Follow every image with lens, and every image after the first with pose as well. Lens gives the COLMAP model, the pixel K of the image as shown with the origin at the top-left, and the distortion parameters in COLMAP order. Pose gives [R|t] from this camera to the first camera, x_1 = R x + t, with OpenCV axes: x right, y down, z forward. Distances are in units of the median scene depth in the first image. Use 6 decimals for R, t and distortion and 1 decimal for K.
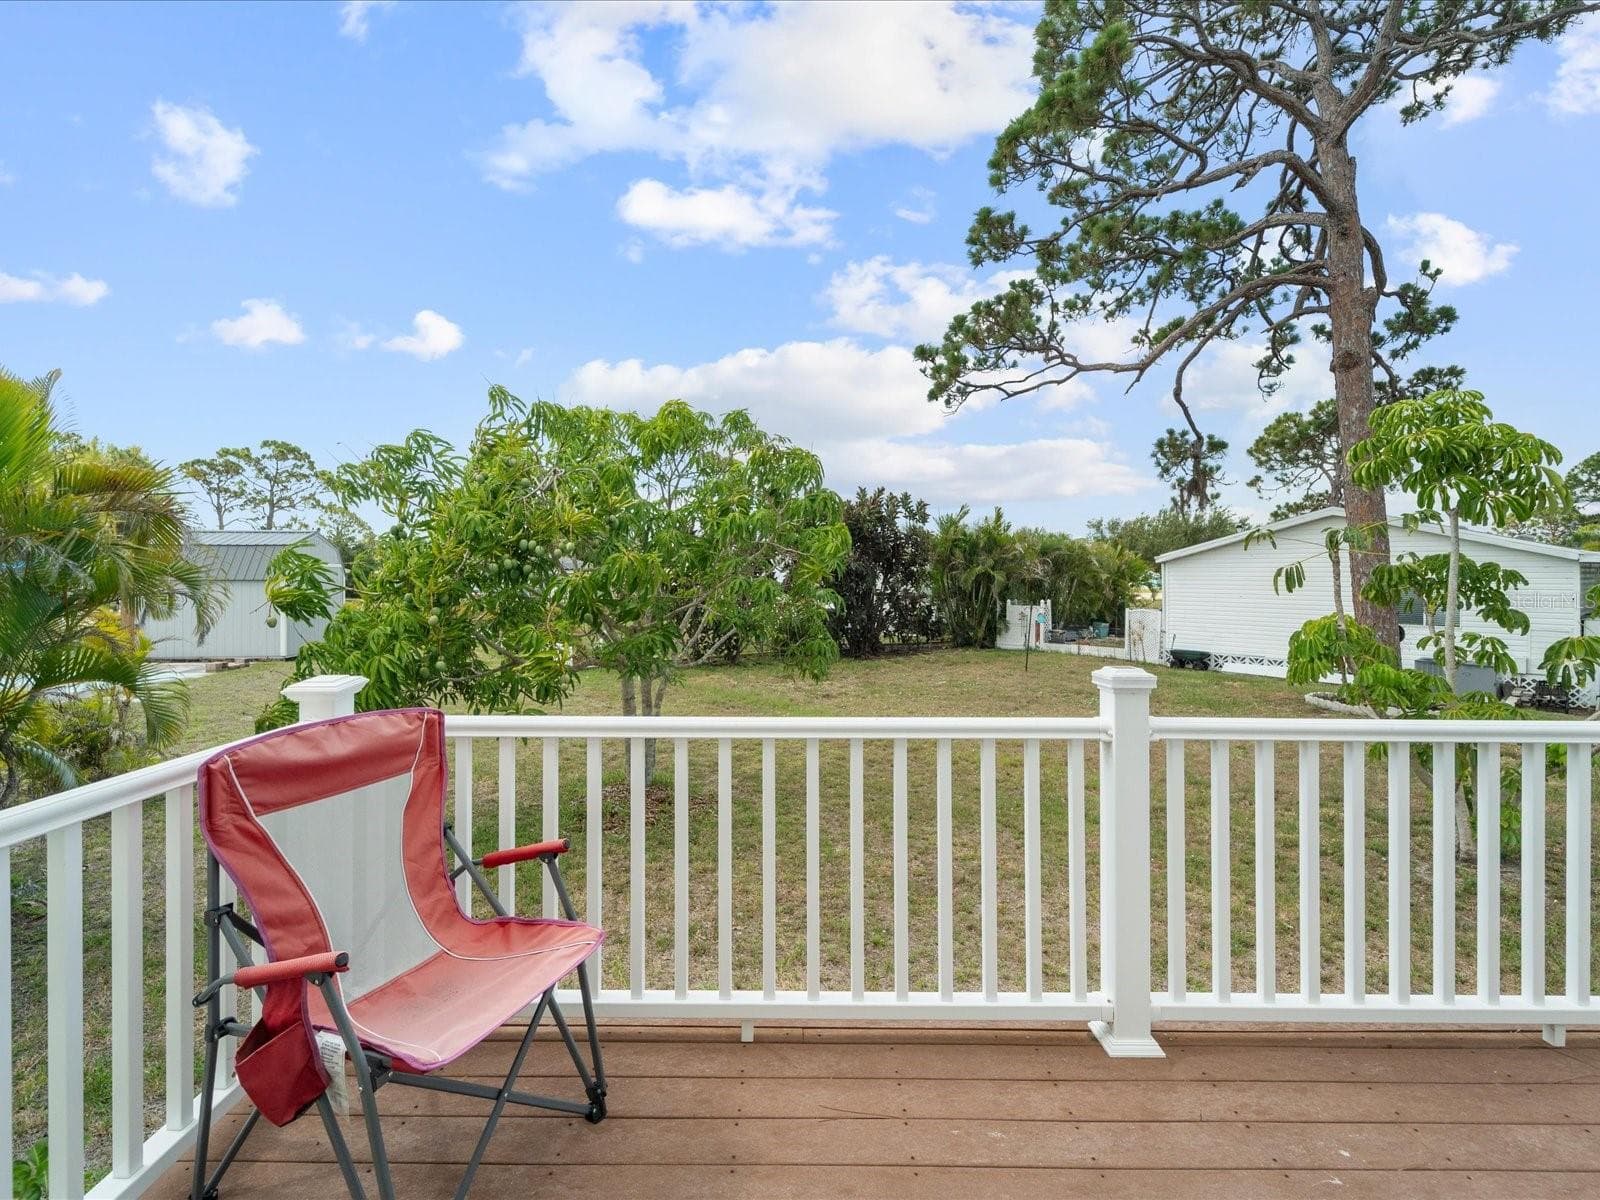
lens RADIAL K [[722.5, 0, 792.7], [0, 722.5, 605.5], [0, 0, 1]] dist [0.003820, -0.000499]
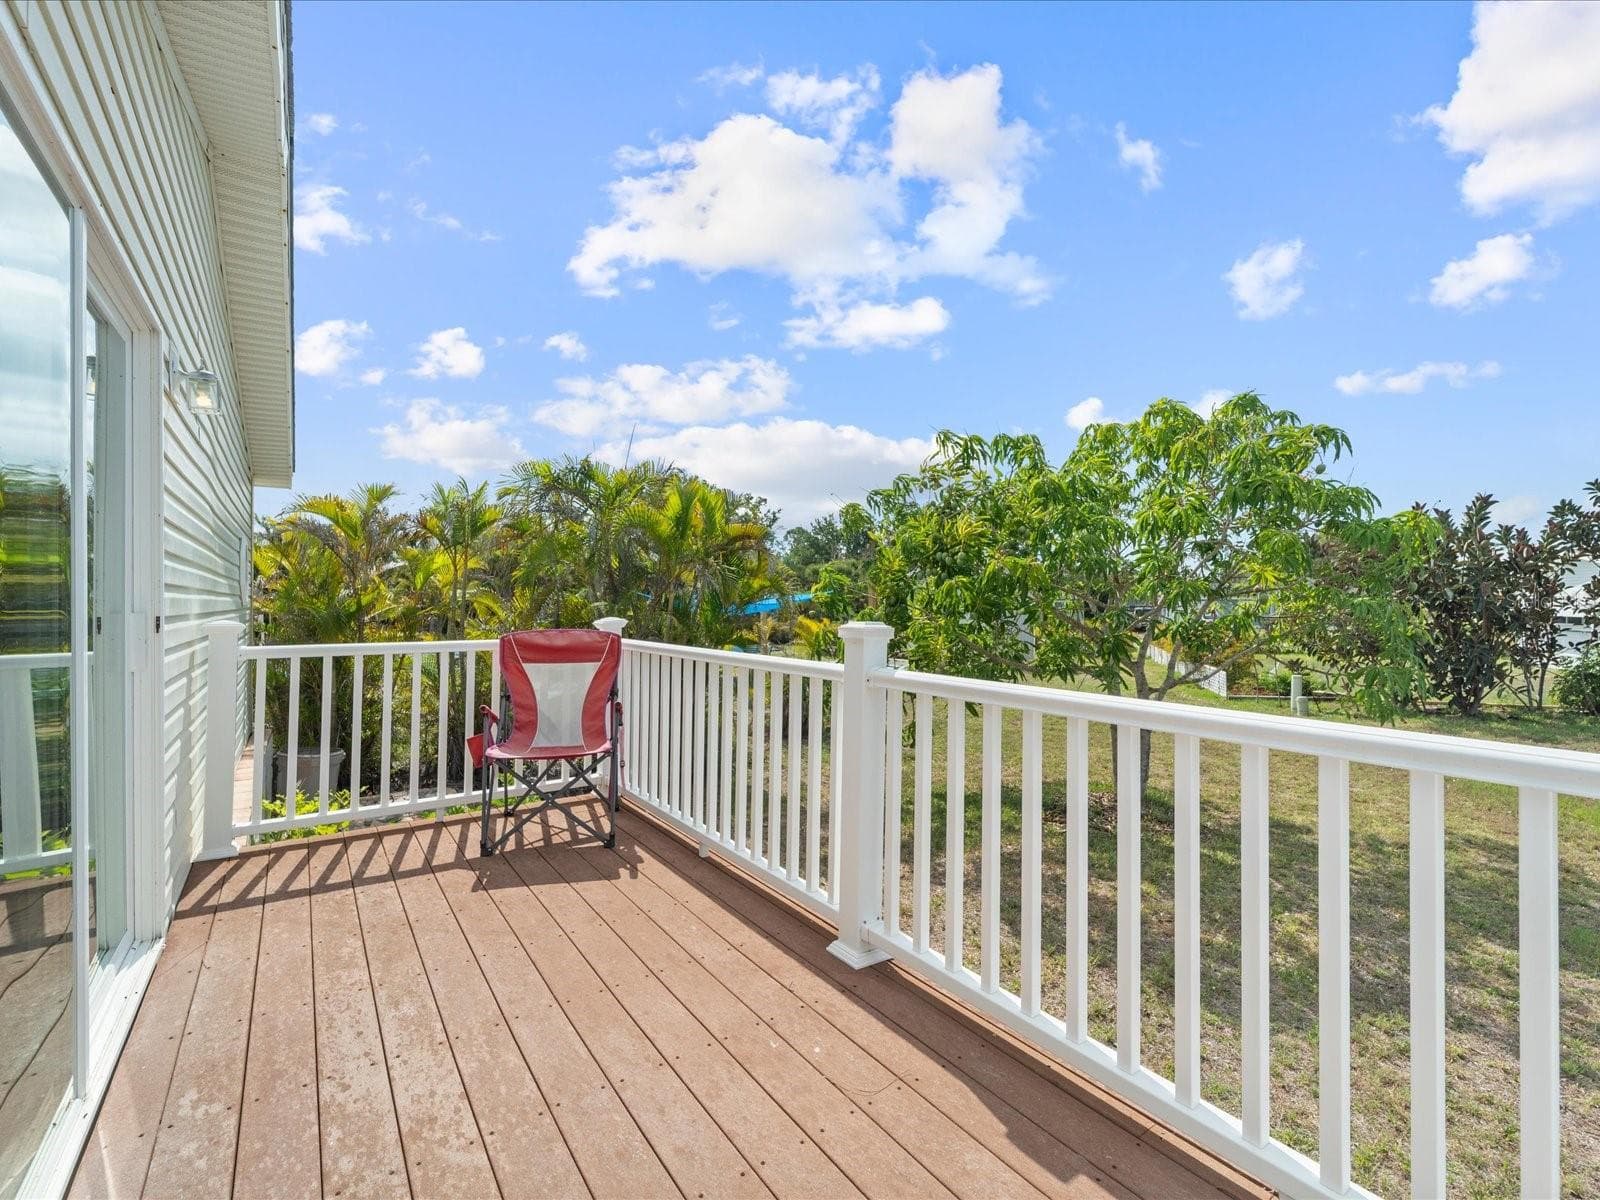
lens RADIAL K [[722.5, 0, 792.7], [0, 722.5, 605.5], [0, 0, 1]] dist [0.003820, -0.000499]
pose [[0.552274, -0.001323, -0.833662, 1.382627], [0.001886, 0.999998, -0.000338, 0.065142], [0.833661, -0.001385, 0.552275, 0.303622]]
